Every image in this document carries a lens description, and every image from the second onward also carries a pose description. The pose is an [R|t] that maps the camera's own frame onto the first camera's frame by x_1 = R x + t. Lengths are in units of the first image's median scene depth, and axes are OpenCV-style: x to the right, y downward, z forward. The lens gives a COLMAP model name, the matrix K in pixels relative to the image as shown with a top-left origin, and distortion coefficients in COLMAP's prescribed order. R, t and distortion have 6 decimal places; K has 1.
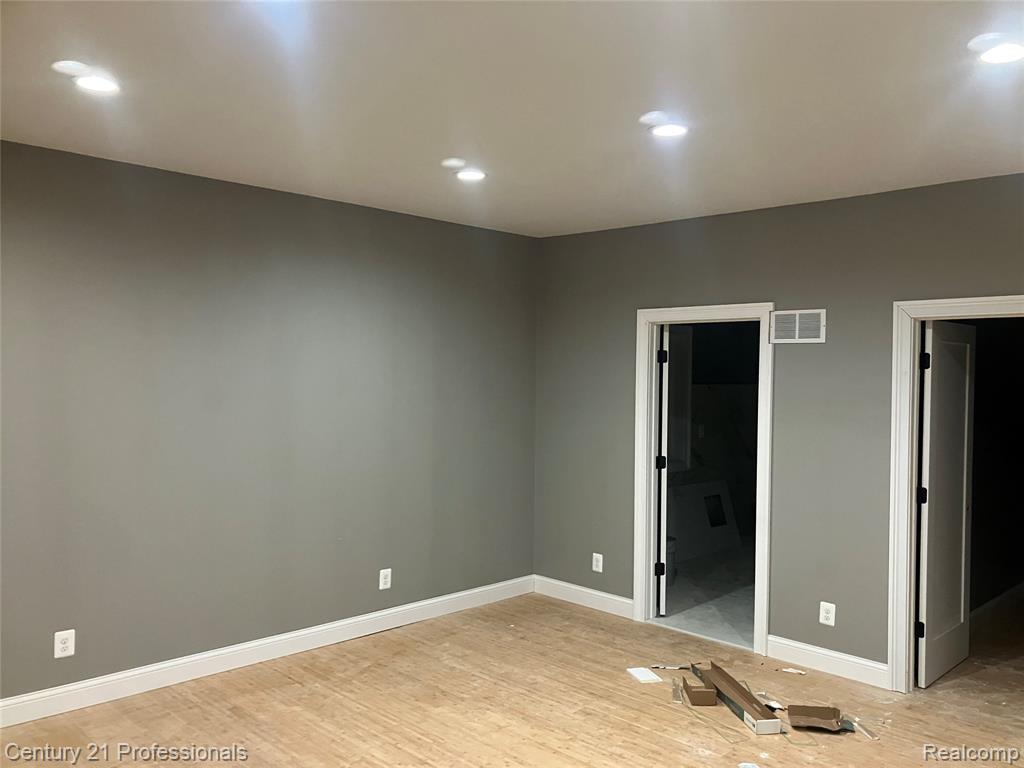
lens RADIAL K [[837.0, 0, 512.0], [0, 837.0, 384.0], [0, 0, 1]] dist [0.007615, 0.004140]
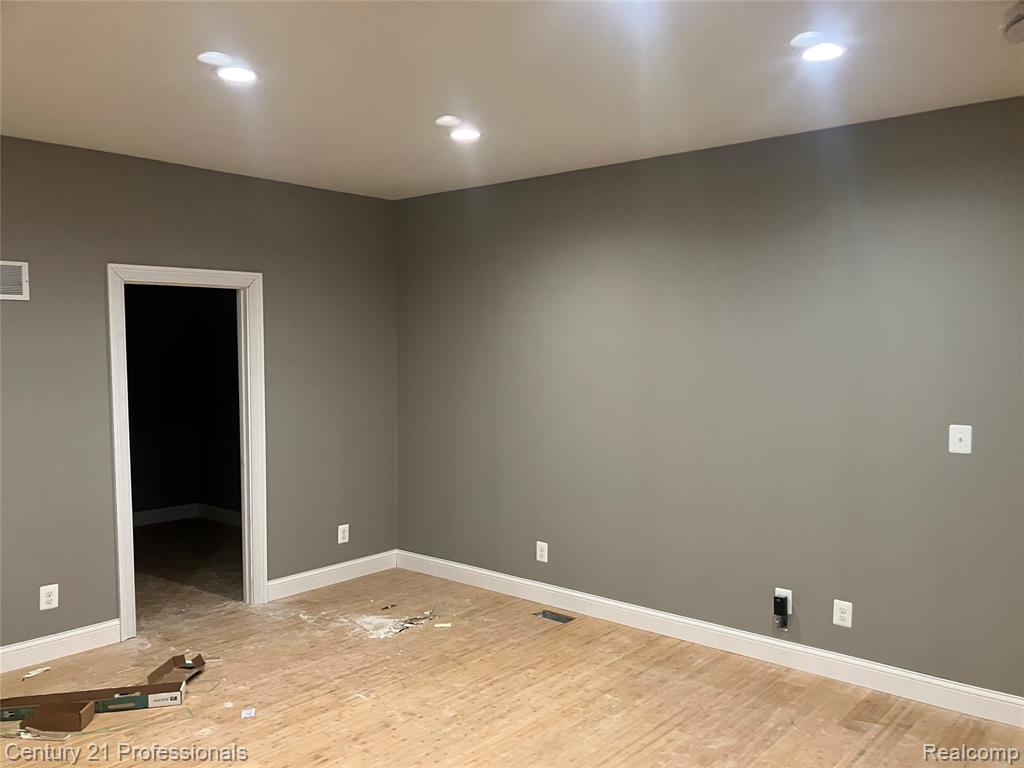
lens RADIAL K [[837.0, 0, 512.0], [0, 837.0, 384.0], [0, 0, 1]] dist [0.007615, 0.004140]
pose [[-0.068929, -0.059935, 0.995820, -0.594726], [0.019378, 0.997925, 0.061403, -0.005665], [-0.997433, 0.023530, -0.067625, 0.585253]]
